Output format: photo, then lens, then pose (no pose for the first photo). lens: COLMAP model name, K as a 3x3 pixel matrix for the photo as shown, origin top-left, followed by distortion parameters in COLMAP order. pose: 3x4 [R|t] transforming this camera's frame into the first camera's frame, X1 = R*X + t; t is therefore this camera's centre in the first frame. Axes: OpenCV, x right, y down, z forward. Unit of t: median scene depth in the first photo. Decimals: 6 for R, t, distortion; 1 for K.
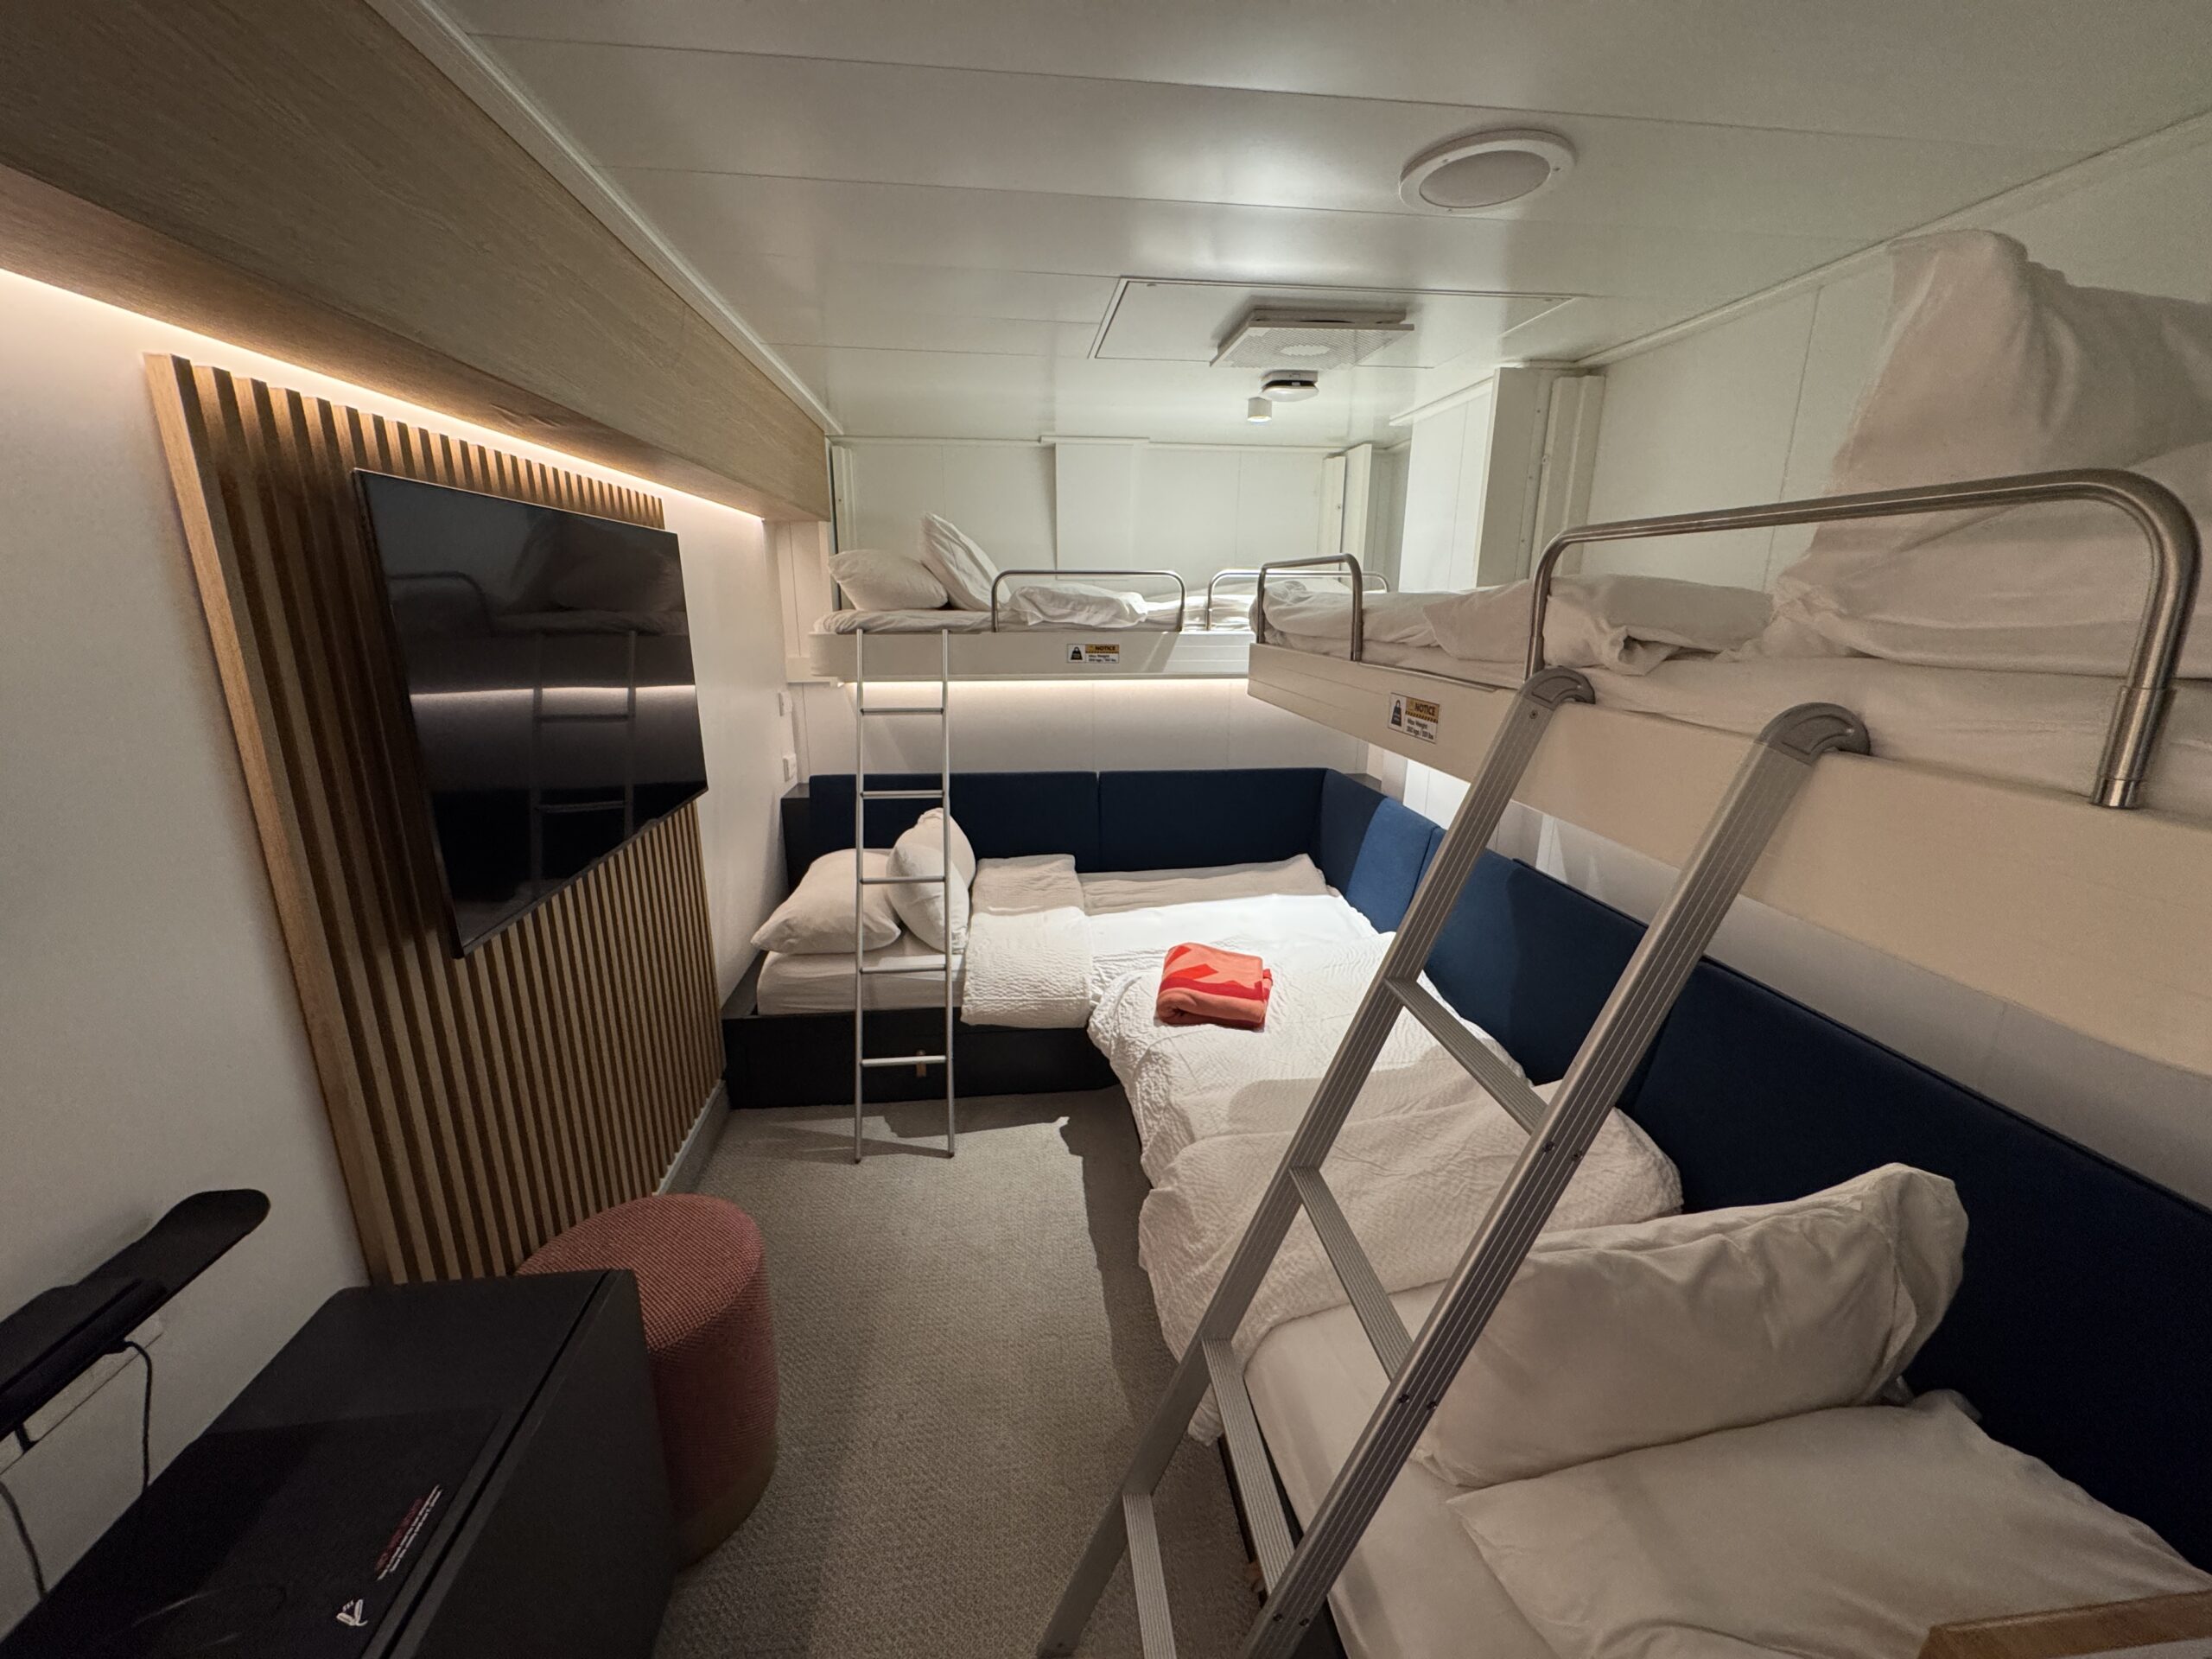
lens RADIAL K [[891.5, 0, 1103.8], [0, 891.5, 829.0], [0, 0, 1]] dist [-0.000011, -0.000009]
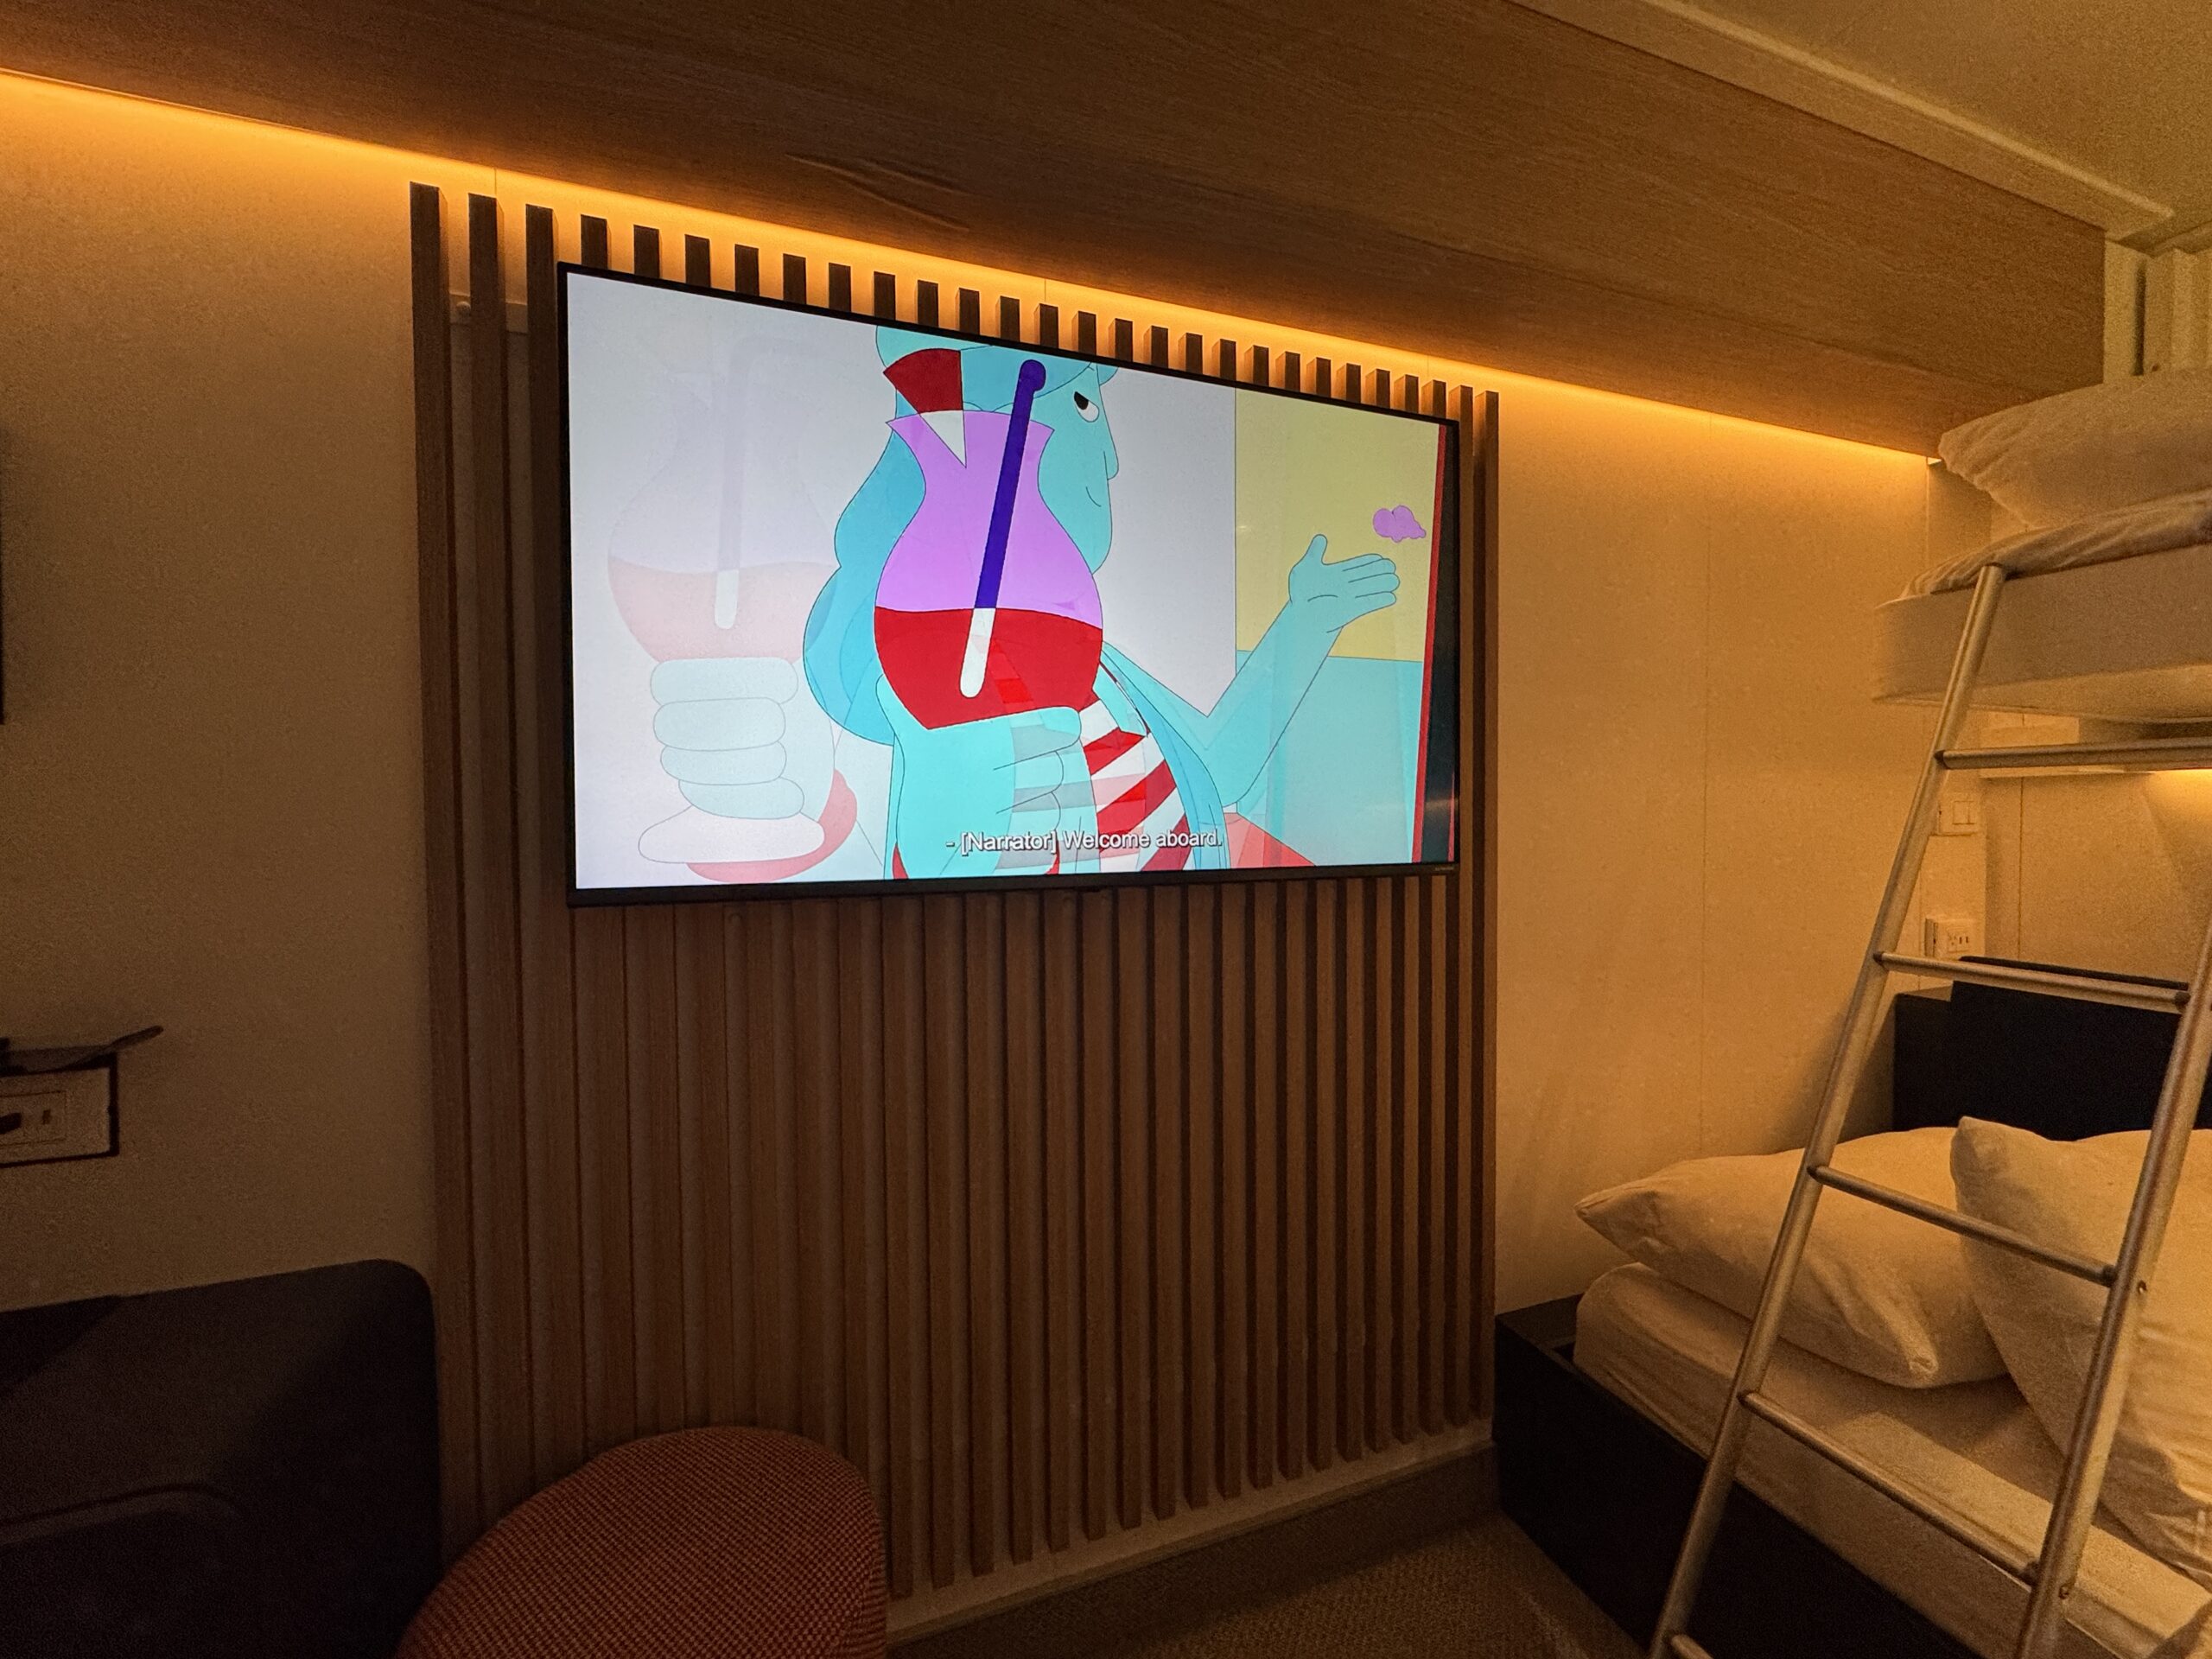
lens RADIAL K [[891.5, 0, 1109.3], [0, 891.5, 824.0], [0, 0, 1]] dist [-0.000011, -0.000009]
pose [[0.234781, 0.017270, -0.971895, 0.029588], [-0.238220, 0.970375, -0.040304, 0.000238], [0.942406, 0.240988, 0.231940, 0.568077]]
